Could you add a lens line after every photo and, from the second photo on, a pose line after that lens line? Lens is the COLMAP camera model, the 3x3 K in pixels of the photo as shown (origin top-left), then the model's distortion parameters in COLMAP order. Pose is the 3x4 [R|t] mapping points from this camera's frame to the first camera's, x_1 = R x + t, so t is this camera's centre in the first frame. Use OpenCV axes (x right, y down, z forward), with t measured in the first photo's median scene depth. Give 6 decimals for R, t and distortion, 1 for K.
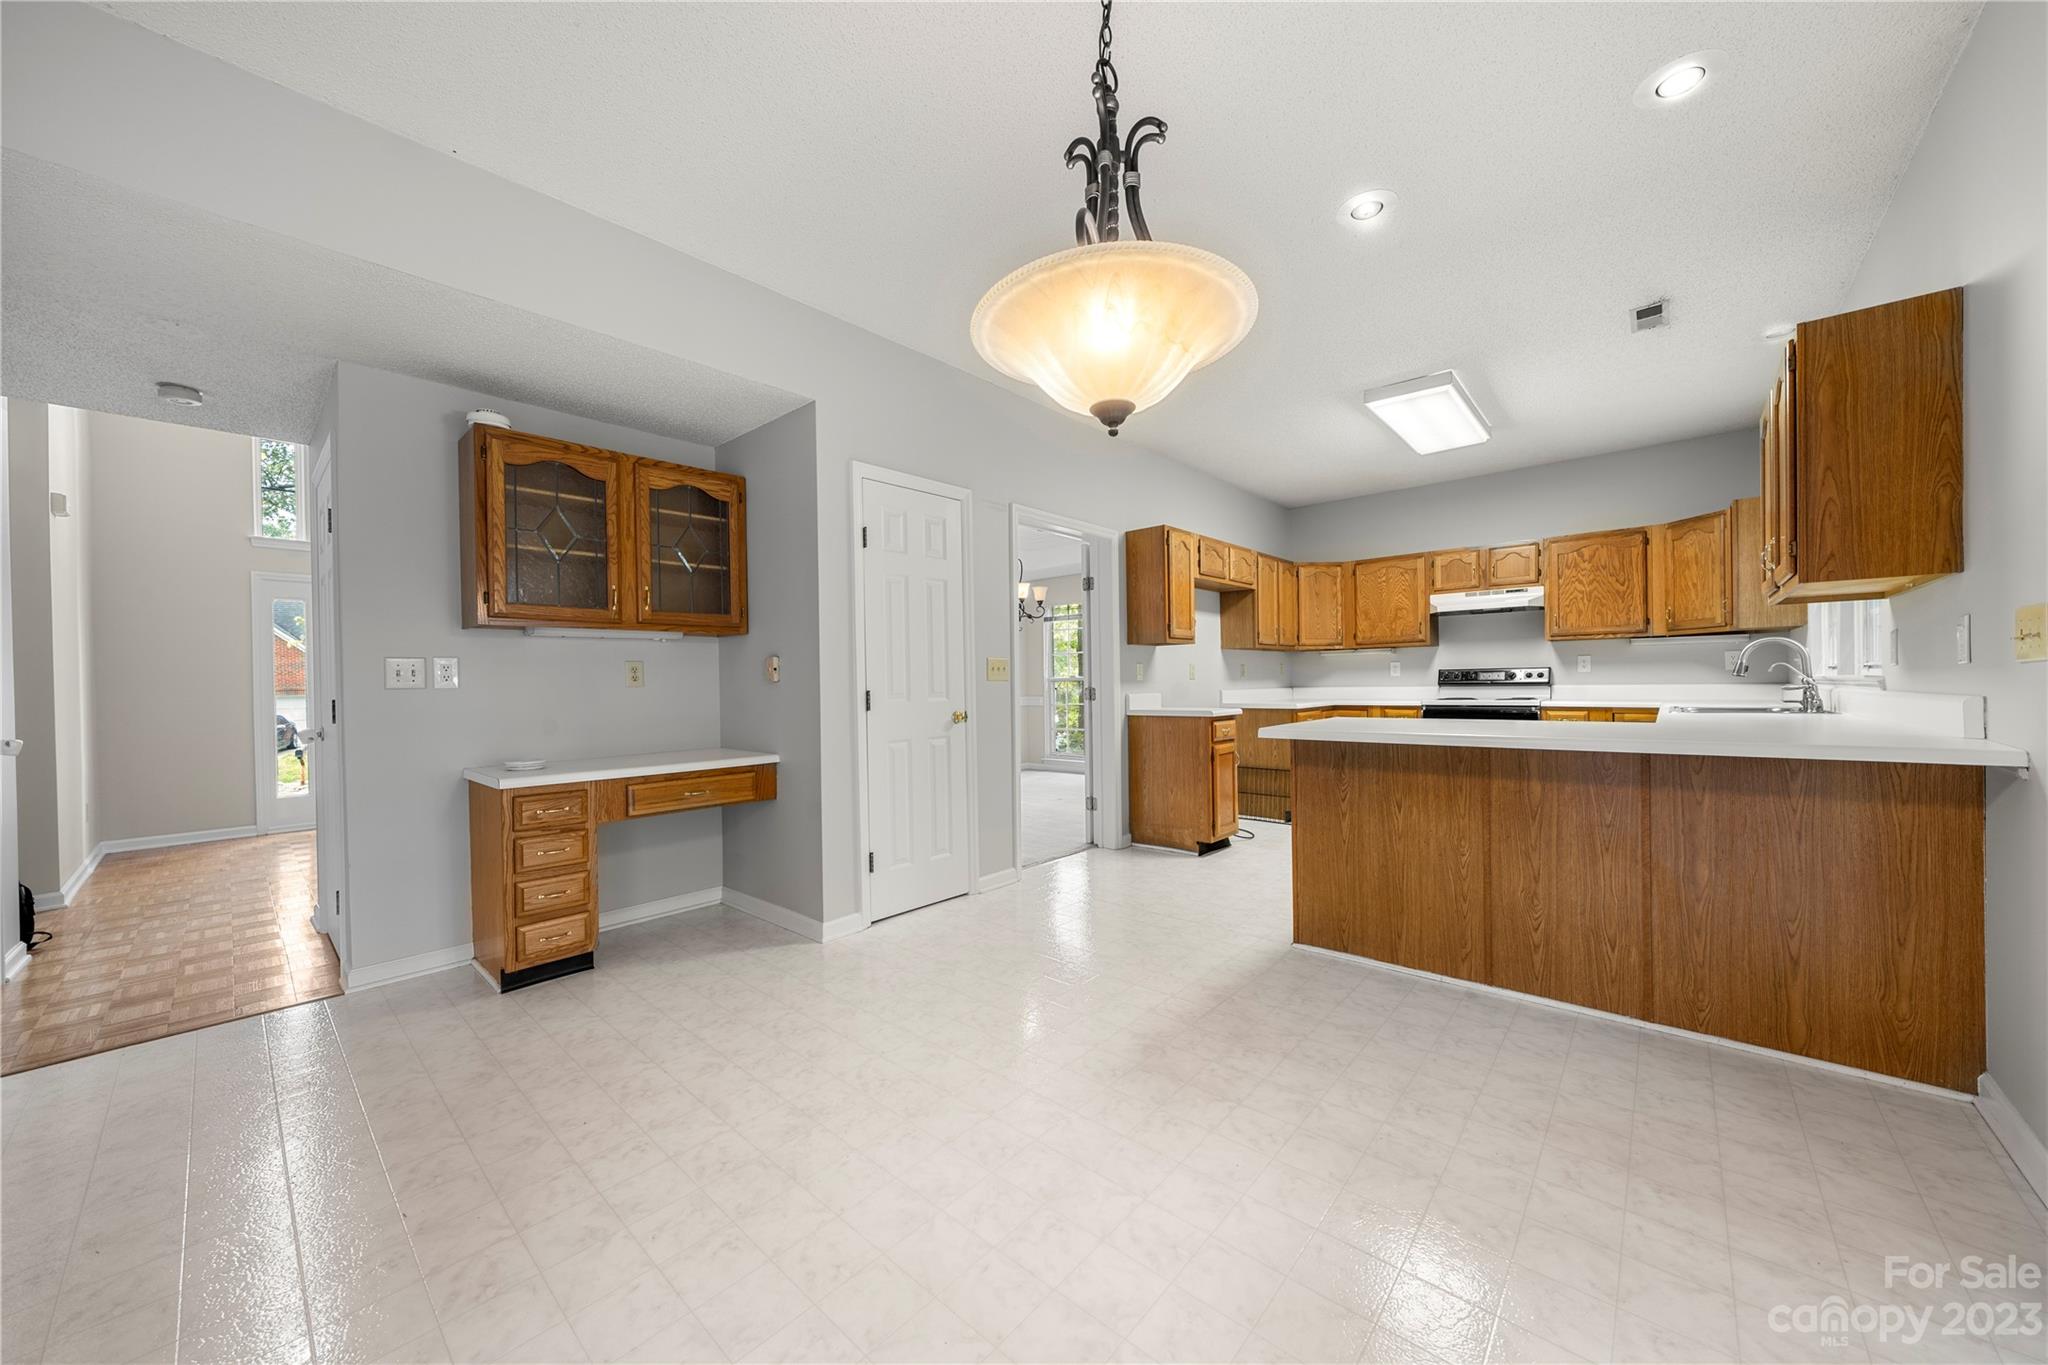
lens RADIAL K [[723.5, 0, 1027.1], [0, 723.5, 687.8], [0, 0, 1]] dist [-0.001405, 0.000059]
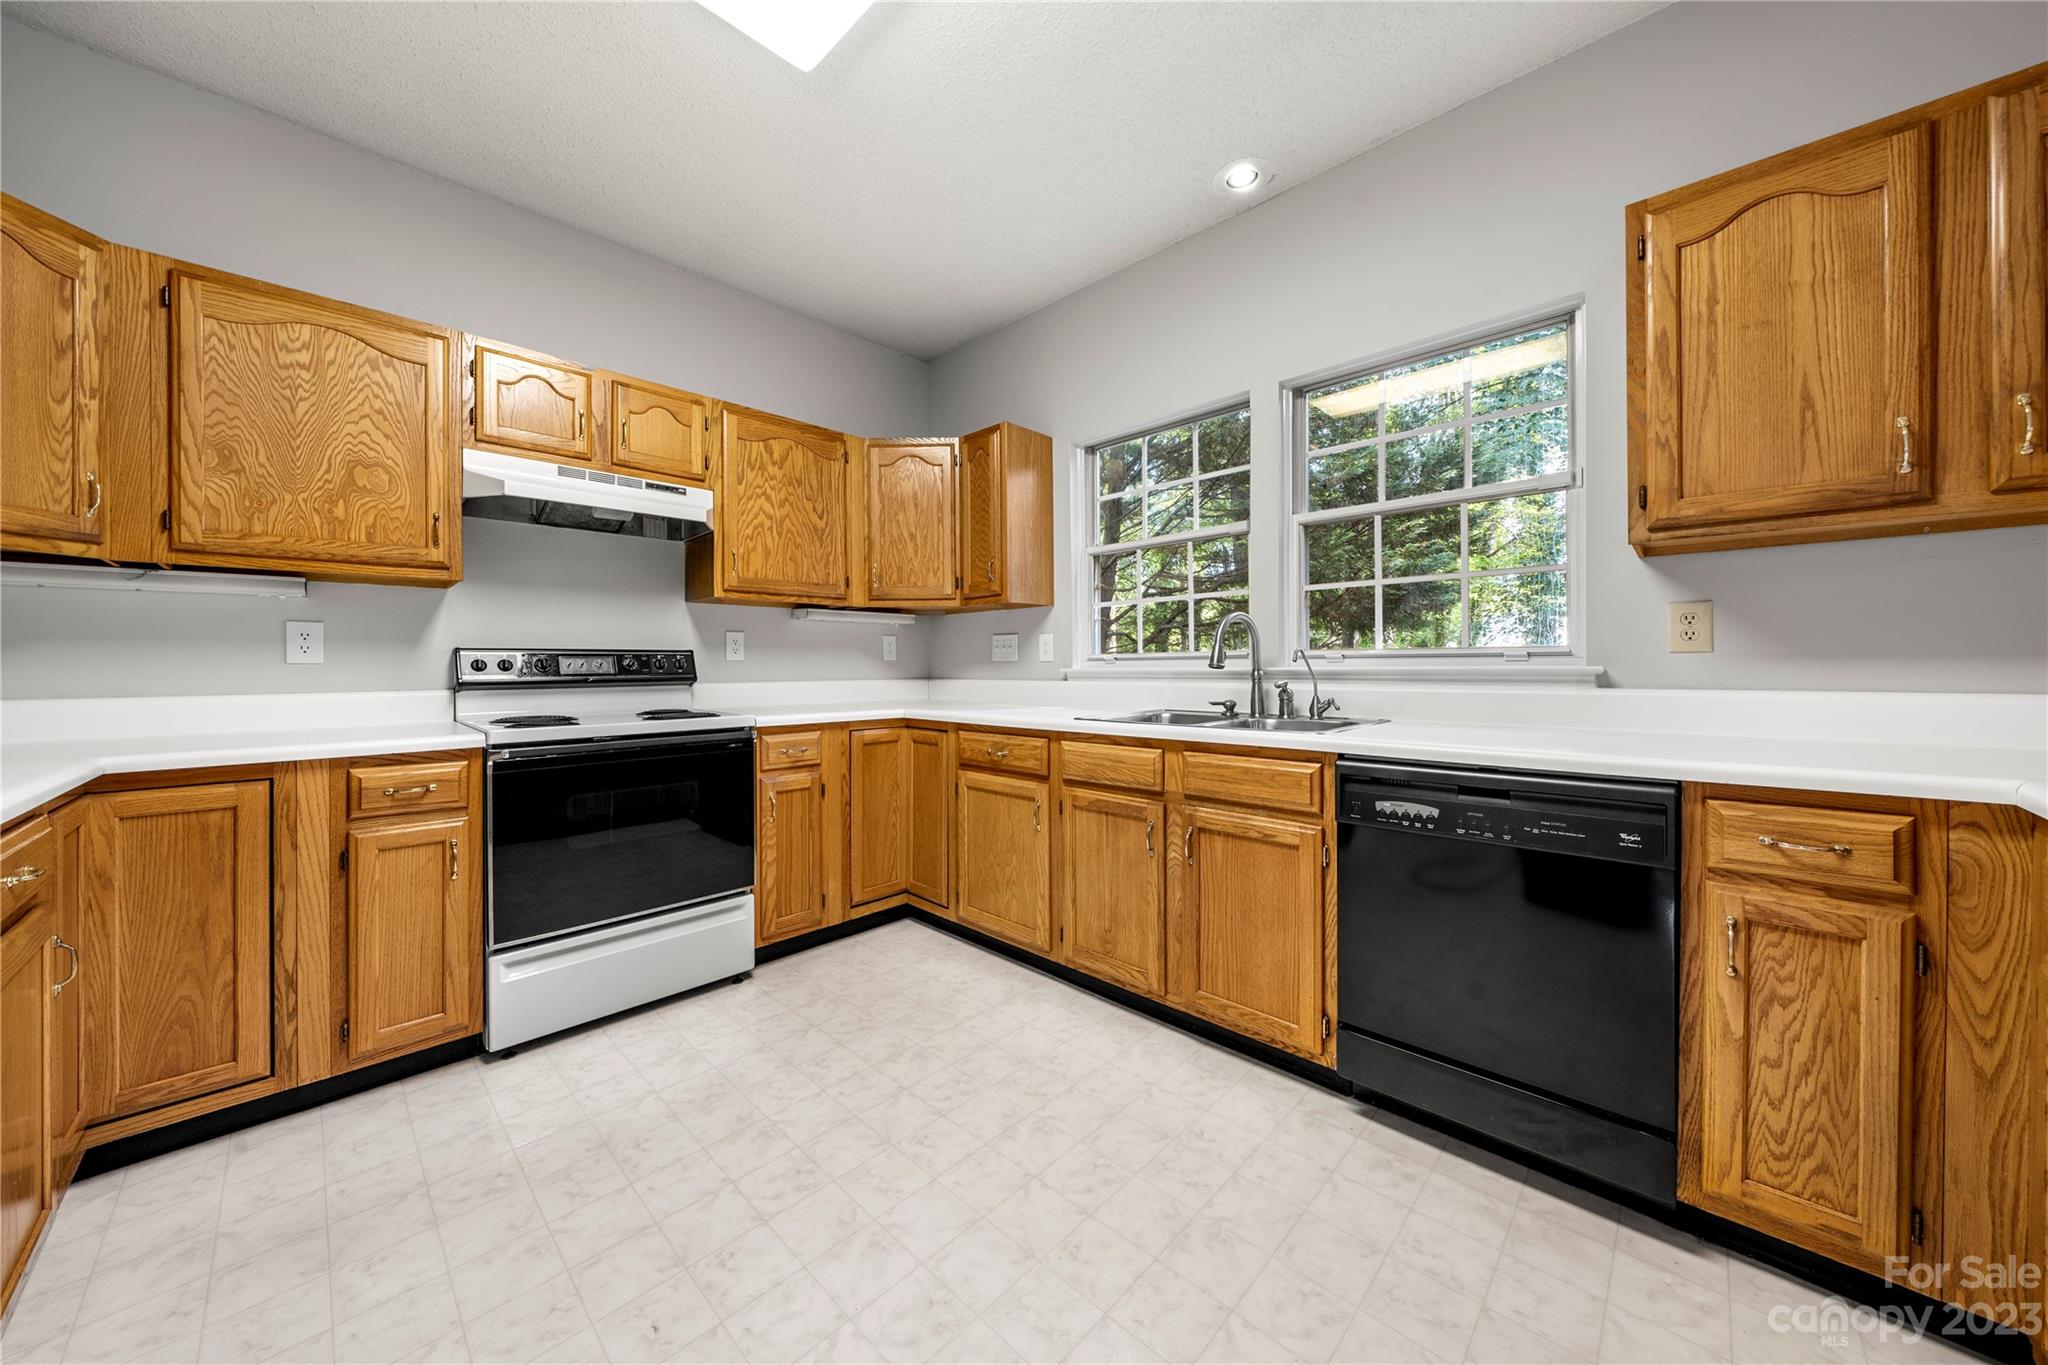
lens RADIAL K [[691.4, 0, 1018.7], [0, 691.4, 669.4], [0, 0, 1]] dist [-0.005752, 0.000579]
pose [[0.068933, 0.007080, 0.997596, 0.261854], [0.010984, 0.999909, -0.007856, -0.008527], [-0.997561, 0.011499, 0.068849, 0.817686]]
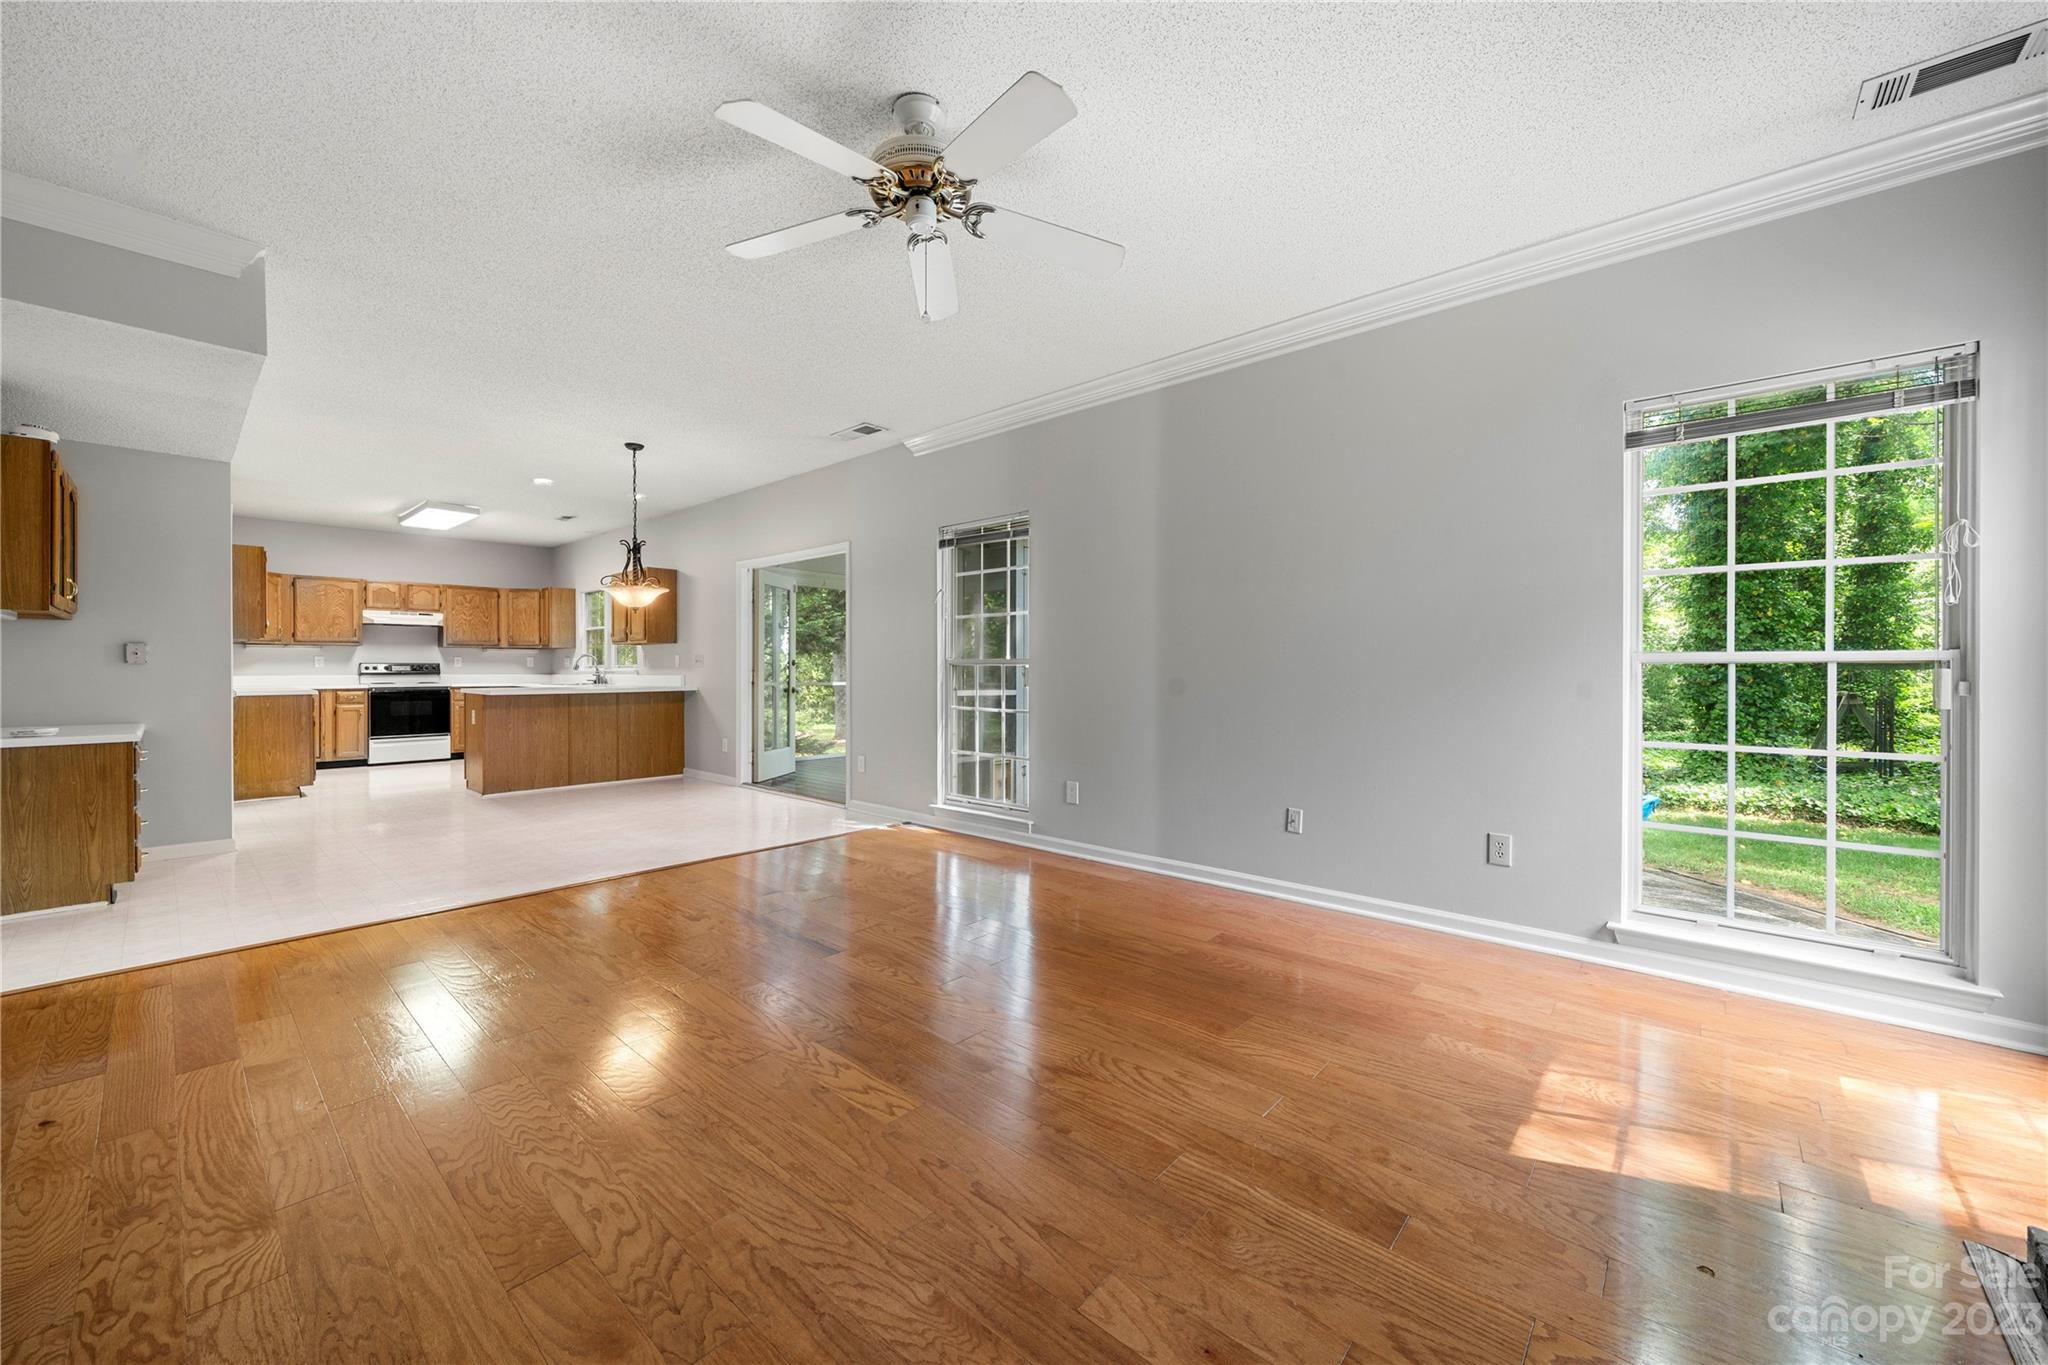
lens RADIAL K [[746.3, 0, 996.3], [0, 746.3, 672.5], [0, 0, 1]] dist [0.000270, -0.000287]
pose [[0.016589, 0.008916, 0.999823, -1.034674], [0.006352, 0.999939, -0.009022, 0.016722], [-0.999842, 0.006501, 0.016532, -0.301848]]
